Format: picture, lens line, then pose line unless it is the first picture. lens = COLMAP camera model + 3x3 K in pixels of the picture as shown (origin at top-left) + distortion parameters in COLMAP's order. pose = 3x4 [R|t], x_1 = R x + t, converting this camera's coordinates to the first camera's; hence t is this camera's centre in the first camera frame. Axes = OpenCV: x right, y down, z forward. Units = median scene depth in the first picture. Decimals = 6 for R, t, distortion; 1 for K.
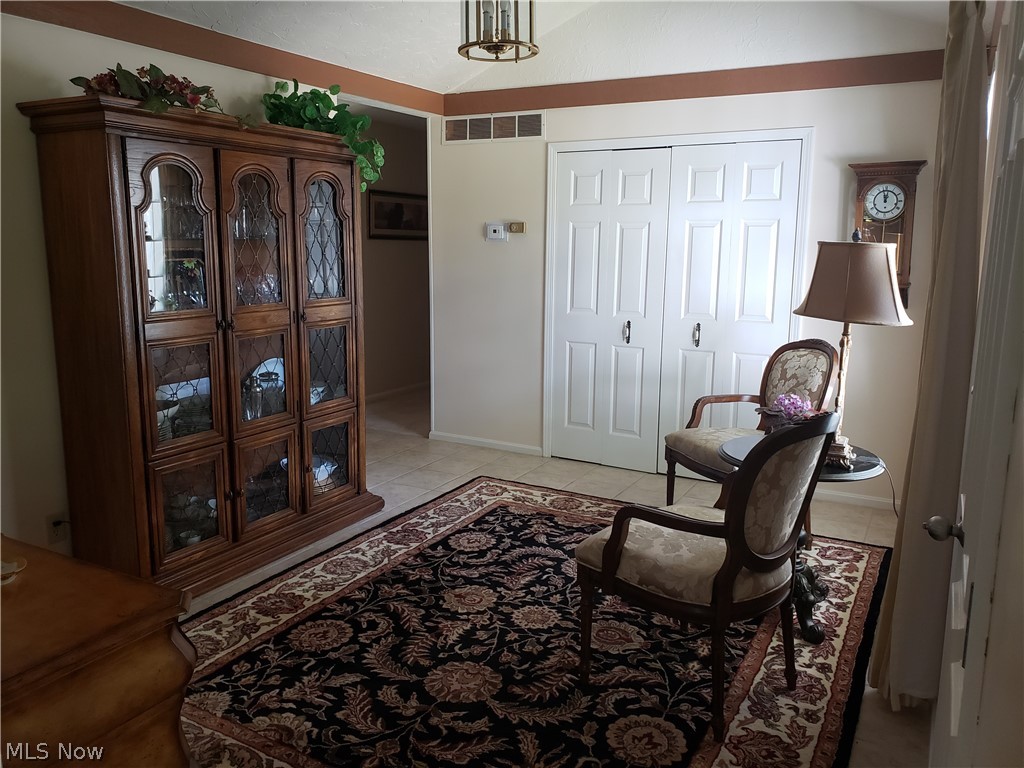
lens RADIAL K [[801.6, 0, 511.3], [0, 801.6, 386.9], [0, 0, 1]] dist [-0.009952, 0.011708]
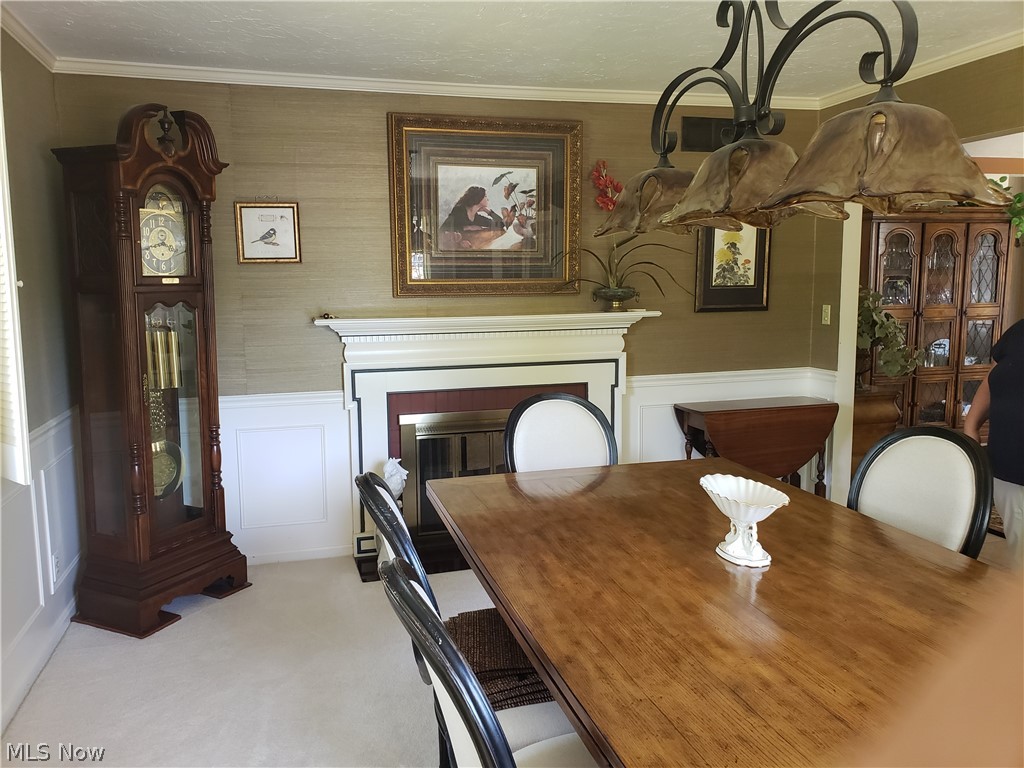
lens RADIAL K [[801.6, 0, 508.3], [0, 801.6, 385.3], [0, 0, 1]] dist [-0.009952, 0.011708]
pose [[0.695370, 0.085219, -0.713581, 0.307861], [-0.112650, 0.993595, 0.008884, 0.167803], [0.709768, 0.074207, 0.700516, -0.924515]]
